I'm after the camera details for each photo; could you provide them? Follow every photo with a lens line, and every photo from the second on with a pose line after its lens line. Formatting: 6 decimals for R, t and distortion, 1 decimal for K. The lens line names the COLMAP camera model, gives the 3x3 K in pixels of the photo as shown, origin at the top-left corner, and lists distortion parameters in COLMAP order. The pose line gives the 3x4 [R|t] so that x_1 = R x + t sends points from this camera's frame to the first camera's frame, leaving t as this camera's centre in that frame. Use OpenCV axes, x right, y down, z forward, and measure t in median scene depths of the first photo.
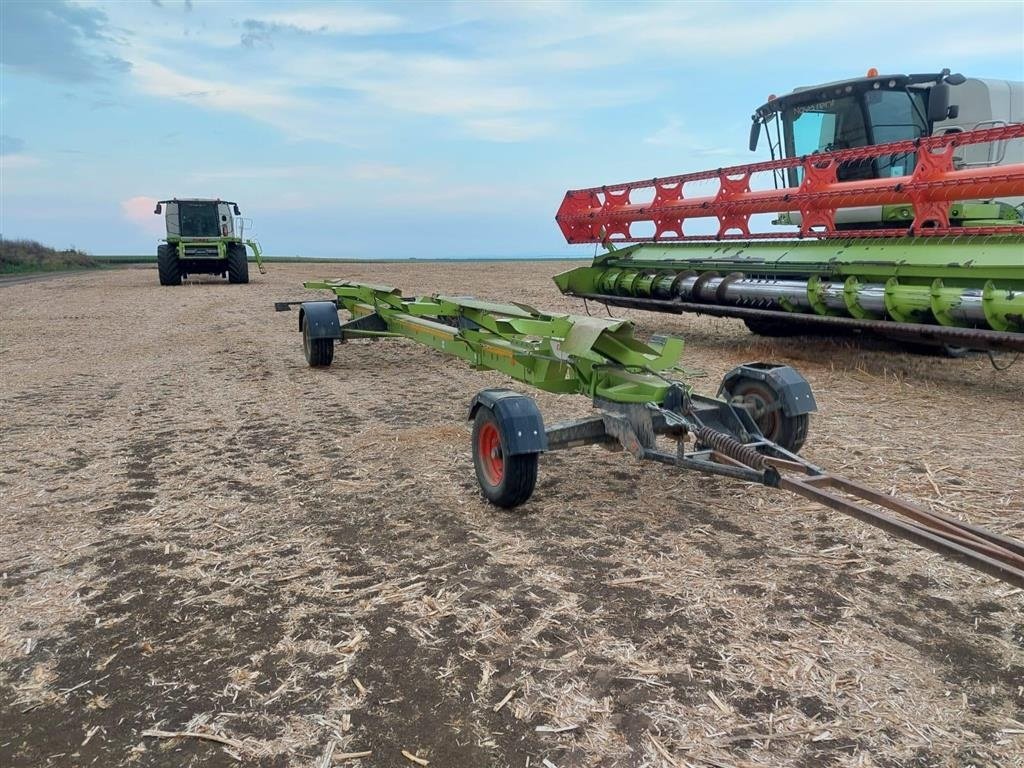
lens RADIAL K [[751.9, 0, 526.6], [0, 751.9, 381.9], [0, 0, 1]] dist [0.036602, -0.004304]
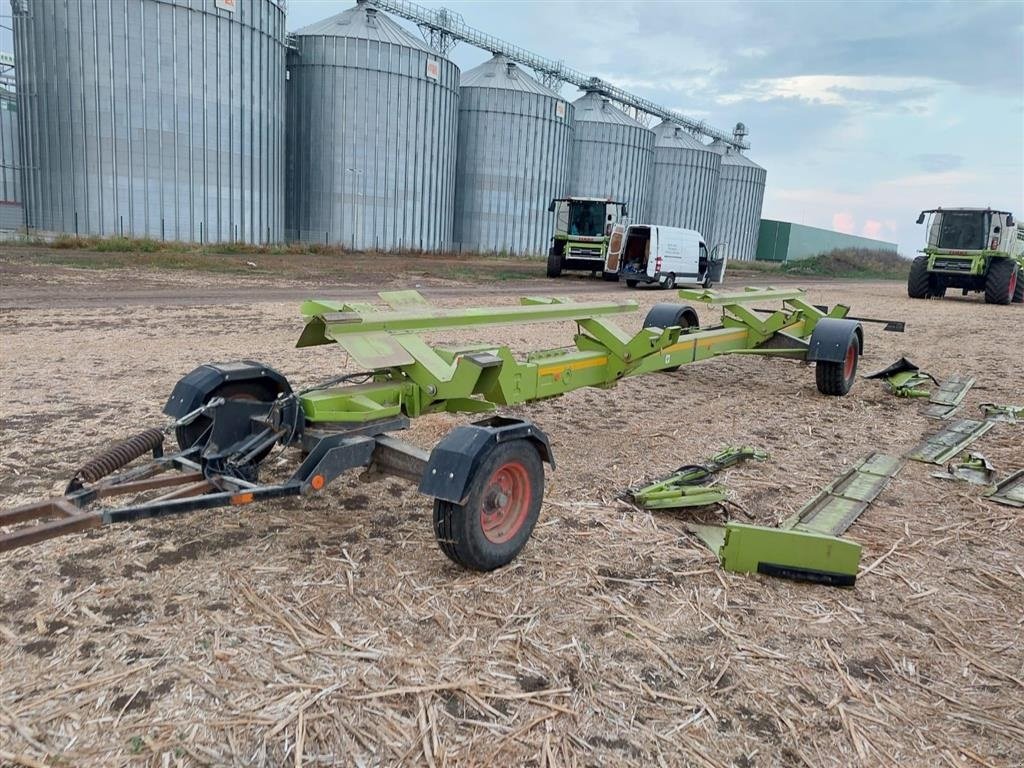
lens RADIAL K [[751.9, 0, 526.6], [0, 751.9, 381.9], [0, 0, 1]] dist [0.036602, -0.004304]
pose [[0.481153, 0.200993, -0.853284, 0.141519], [-0.216131, 0.970513, 0.106734, -0.021422], [0.849576, 0.133066, 0.510406, 0.109518]]
